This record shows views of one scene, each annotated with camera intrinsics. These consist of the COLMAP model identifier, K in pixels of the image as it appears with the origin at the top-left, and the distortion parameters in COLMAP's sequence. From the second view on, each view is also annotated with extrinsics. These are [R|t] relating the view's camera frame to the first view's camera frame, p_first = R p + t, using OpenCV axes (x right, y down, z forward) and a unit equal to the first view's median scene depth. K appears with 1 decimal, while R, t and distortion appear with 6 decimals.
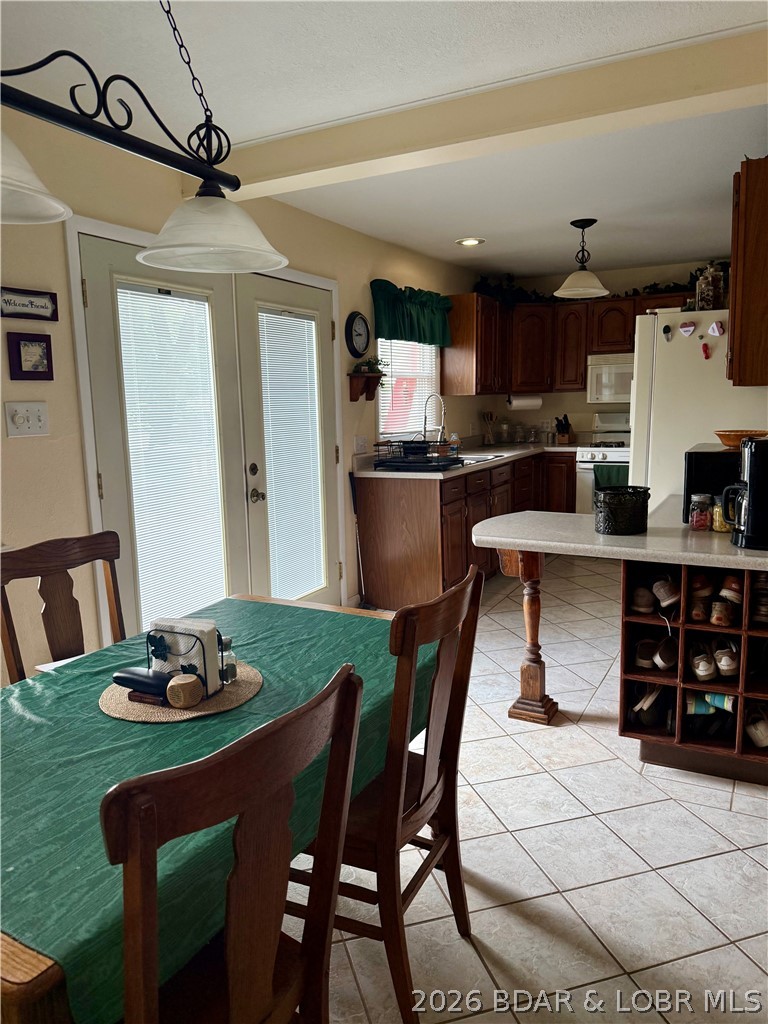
lens RADIAL K [[728.8, 0, 384.0], [0, 728.8, 512.7], [0, 0, 1]] dist [0.063792, -0.007503]
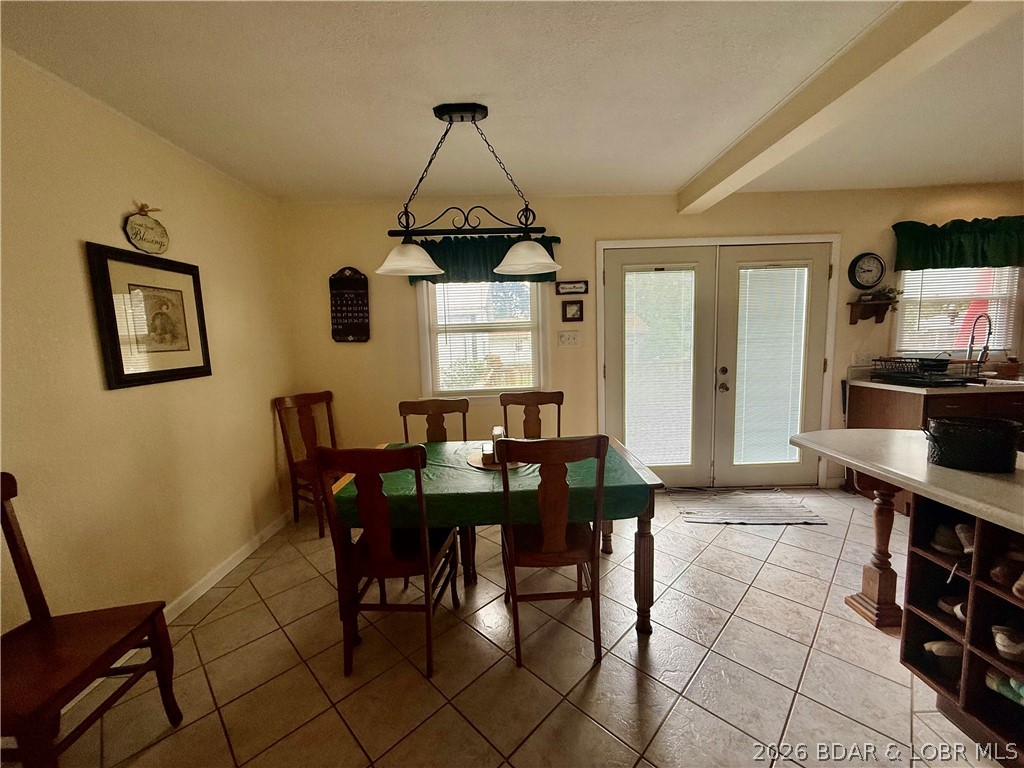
lens RADIAL K [[409.1, 0, 508.1], [0, 409.1, 384.8], [0, 0, 1]] dist [0.003295, -0.000563]
pose [[0.473823, 0.109742, -0.873755, 0.447728], [-0.114014, 0.991498, 0.062702, -0.038542], [0.873208, 0.069911, 0.482307, 0.213095]]
